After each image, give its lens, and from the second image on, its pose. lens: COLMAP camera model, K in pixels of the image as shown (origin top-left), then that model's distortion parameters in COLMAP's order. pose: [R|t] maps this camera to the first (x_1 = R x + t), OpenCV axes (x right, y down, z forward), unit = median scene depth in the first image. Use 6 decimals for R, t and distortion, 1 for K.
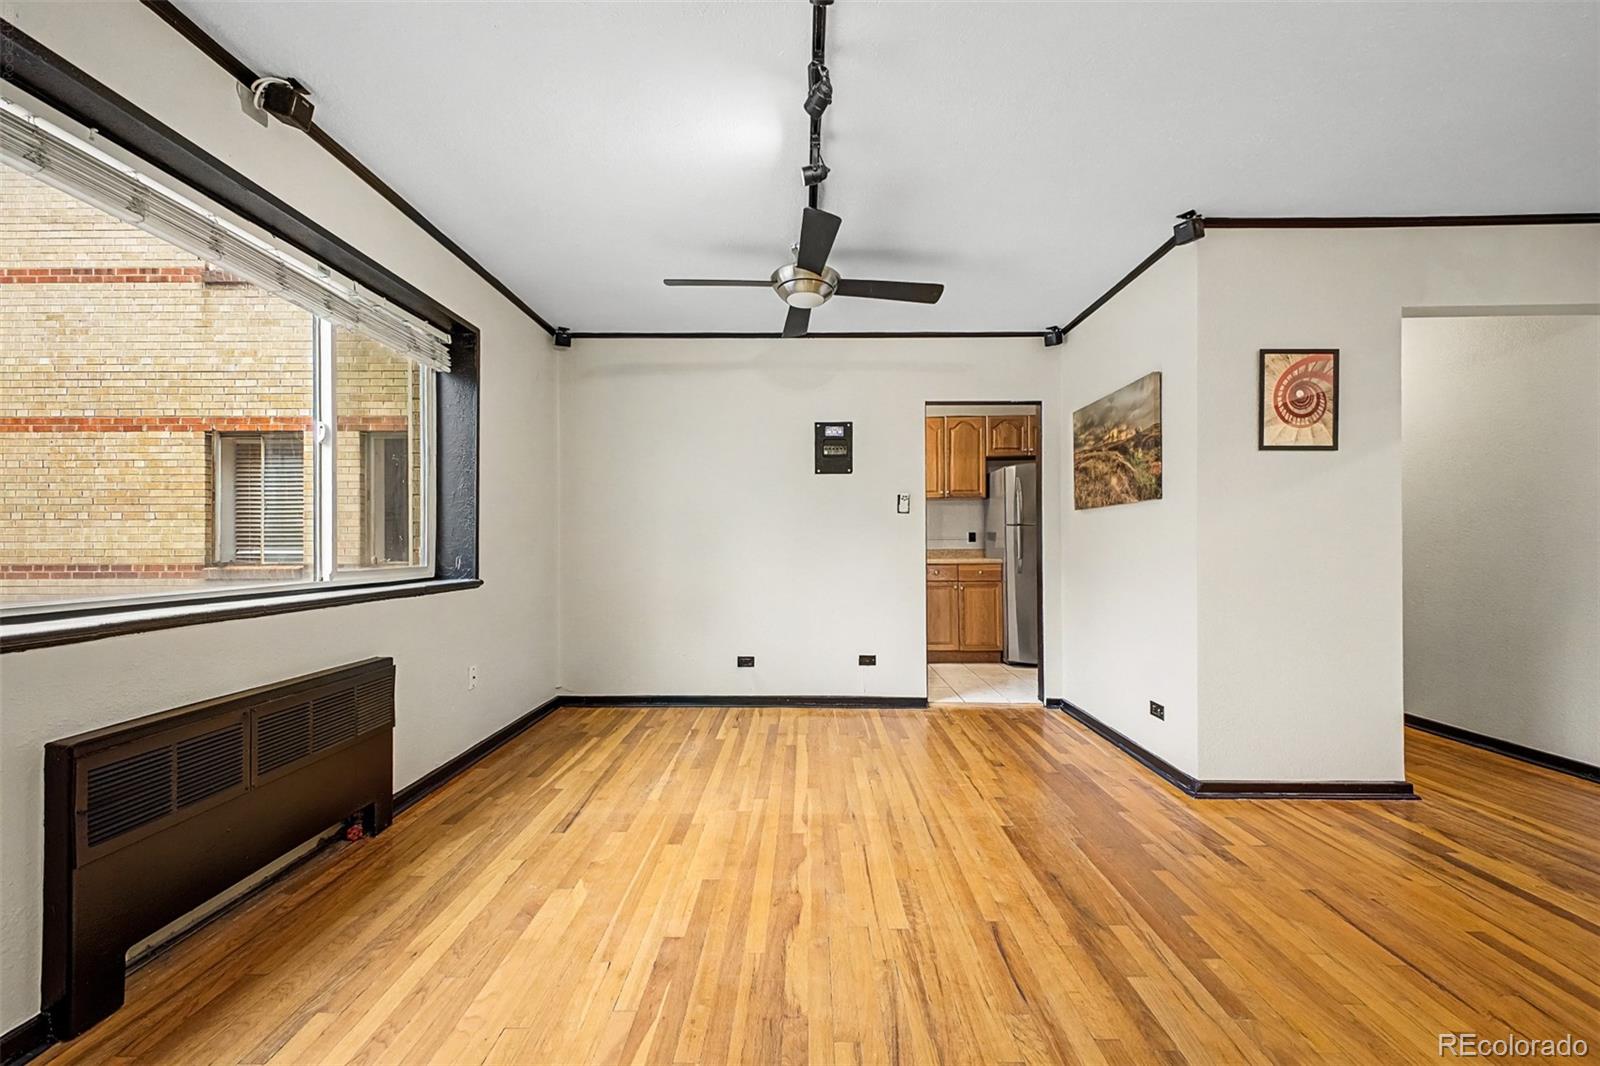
lens RADIAL K [[636.0, 0, 800.0], [0, 636.0, 544.2], [0, 0, 1]] dist [0.034867, -0.015137]
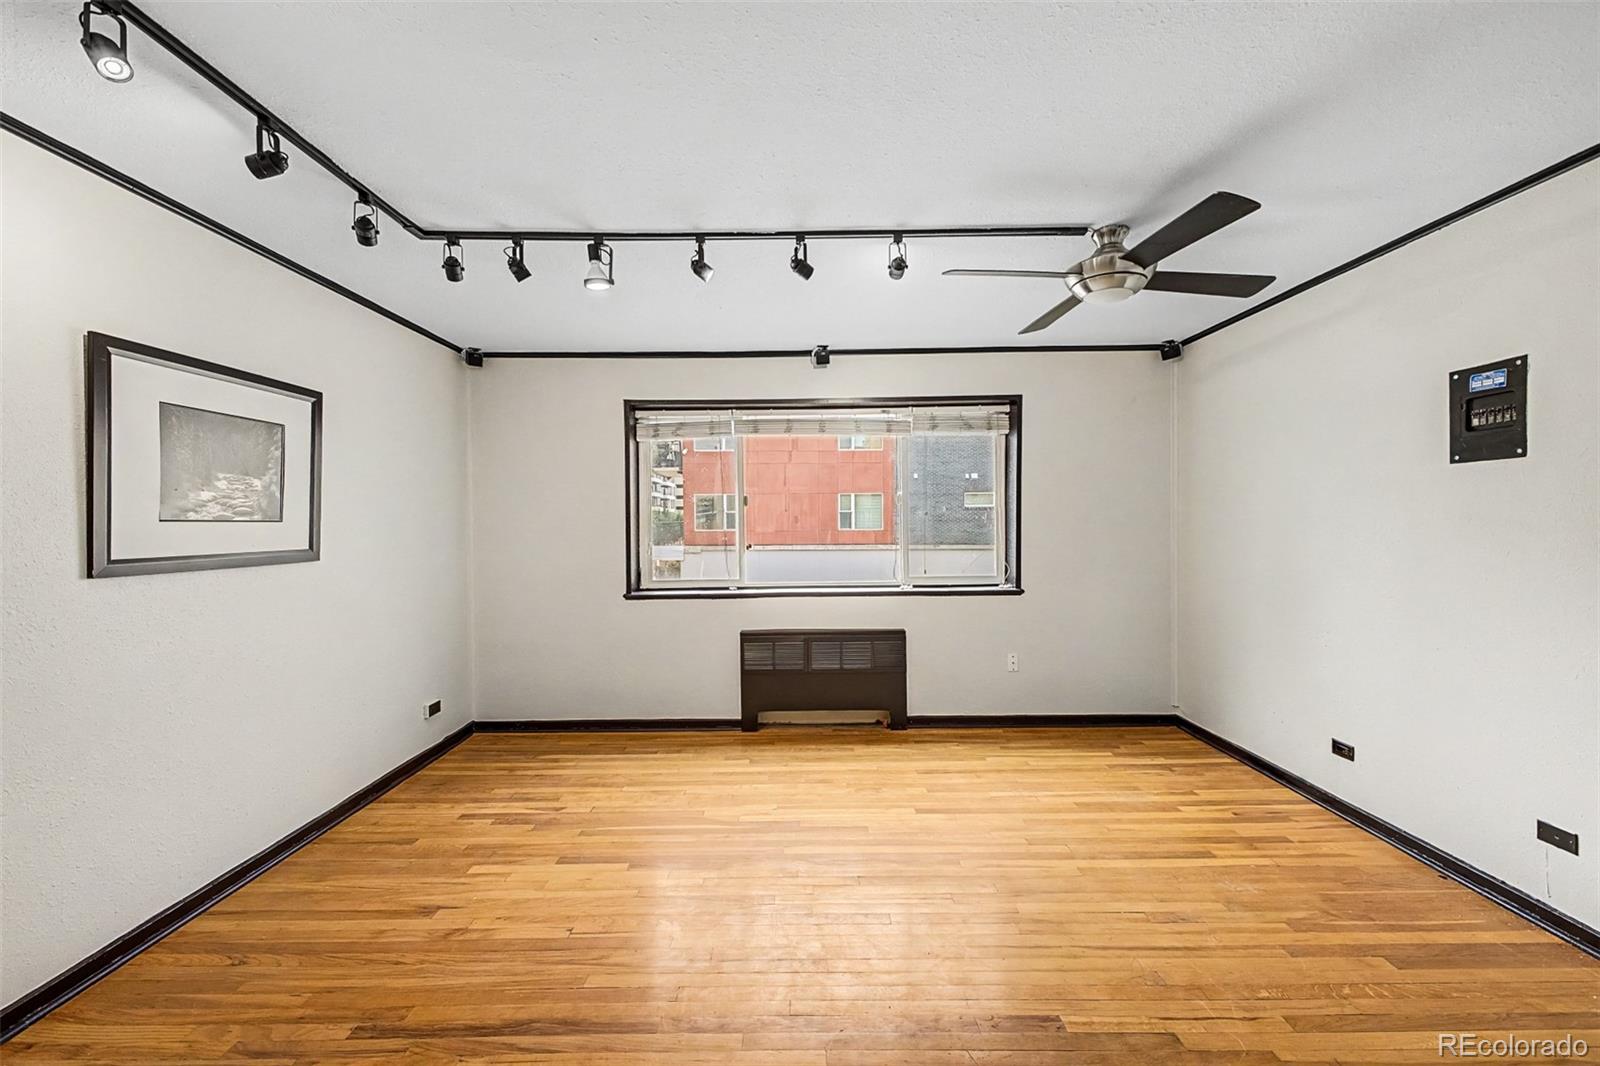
lens RADIAL K [[636.4, 0, 798.5], [0, 636.4, 520.8], [0, 0, 1]] dist [0.034695, -0.014370]
pose [[0.008663, 0.001308, -0.999962, 0.799003], [0.011726, 0.999930, 0.001410, -0.089676], [0.999894, -0.011738, 0.008647, 0.552089]]
